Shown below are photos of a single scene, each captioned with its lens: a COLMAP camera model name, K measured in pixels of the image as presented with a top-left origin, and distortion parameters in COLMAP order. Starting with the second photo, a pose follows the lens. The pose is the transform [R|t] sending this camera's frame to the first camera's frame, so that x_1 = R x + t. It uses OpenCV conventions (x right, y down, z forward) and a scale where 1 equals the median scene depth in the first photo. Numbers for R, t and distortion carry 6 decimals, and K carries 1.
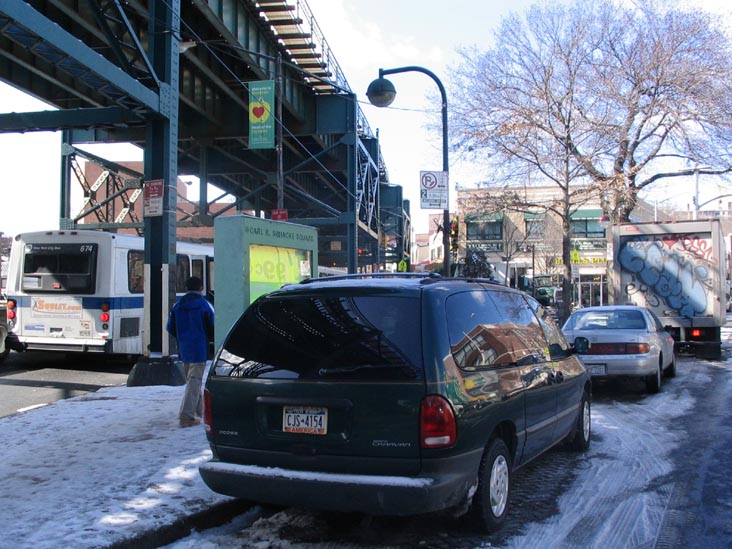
lens RADIAL K [[822.5, 0, 366.0], [0, 822.5, 274.5], [0, 0, 1]] dist [-0.222473, 0.306014]
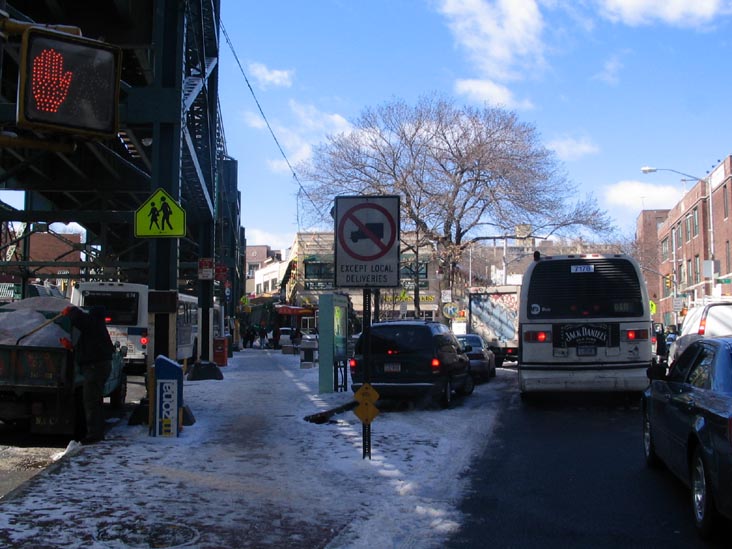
lens RADIAL K [[822.5, 0, 366.0], [0, 822.5, 274.5], [0, 0, 1]] dist [-0.222473, 0.306014]
pose [[0.973317, 0.018744, 0.228696, -0.135862], [-0.009669, 0.999123, -0.040735, -0.006896], [-0.229259, 0.037436, 0.972645, -0.299832]]
